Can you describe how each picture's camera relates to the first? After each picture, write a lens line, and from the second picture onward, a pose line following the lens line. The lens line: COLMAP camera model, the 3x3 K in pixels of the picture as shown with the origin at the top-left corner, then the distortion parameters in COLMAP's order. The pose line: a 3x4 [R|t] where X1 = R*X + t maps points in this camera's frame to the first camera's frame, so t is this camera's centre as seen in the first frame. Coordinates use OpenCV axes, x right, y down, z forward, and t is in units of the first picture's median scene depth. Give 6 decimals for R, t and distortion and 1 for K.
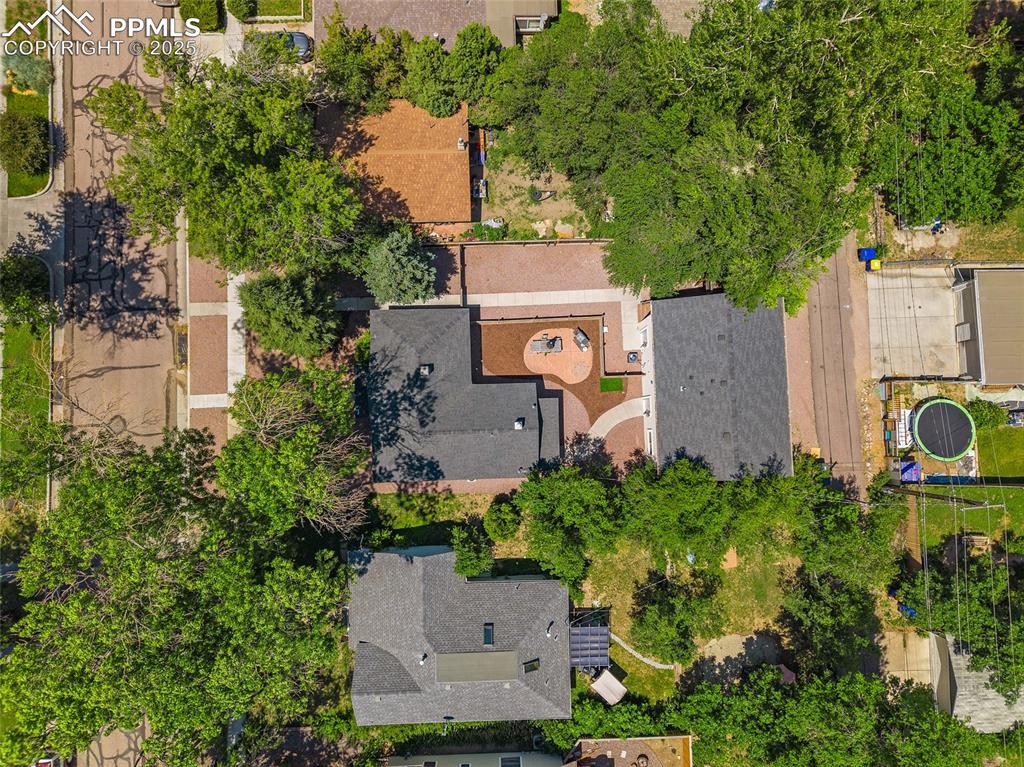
lens RADIAL K [[696.1, 0, 508.8], [0, 696.1, 385.8], [0, 0, 1]] dist [-0.002689, -0.004896]
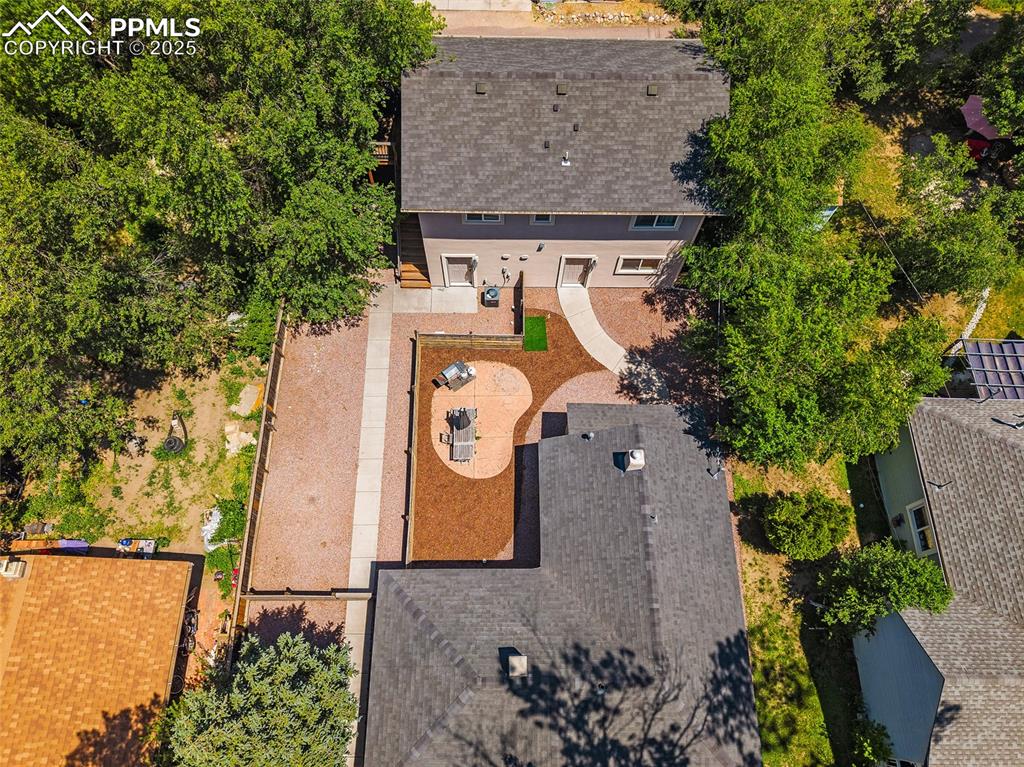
lens RADIAL K [[696.1, 0, 509.1], [0, 696.1, 375.5], [0, 0, 1]] dist [-0.002689, -0.004896]
pose [[0.031313, -0.927286, 0.373041, -0.102920], [0.996073, 0.059874, 0.065223, -0.059061], [-0.082816, 0.369534, 0.925519, 0.481411]]
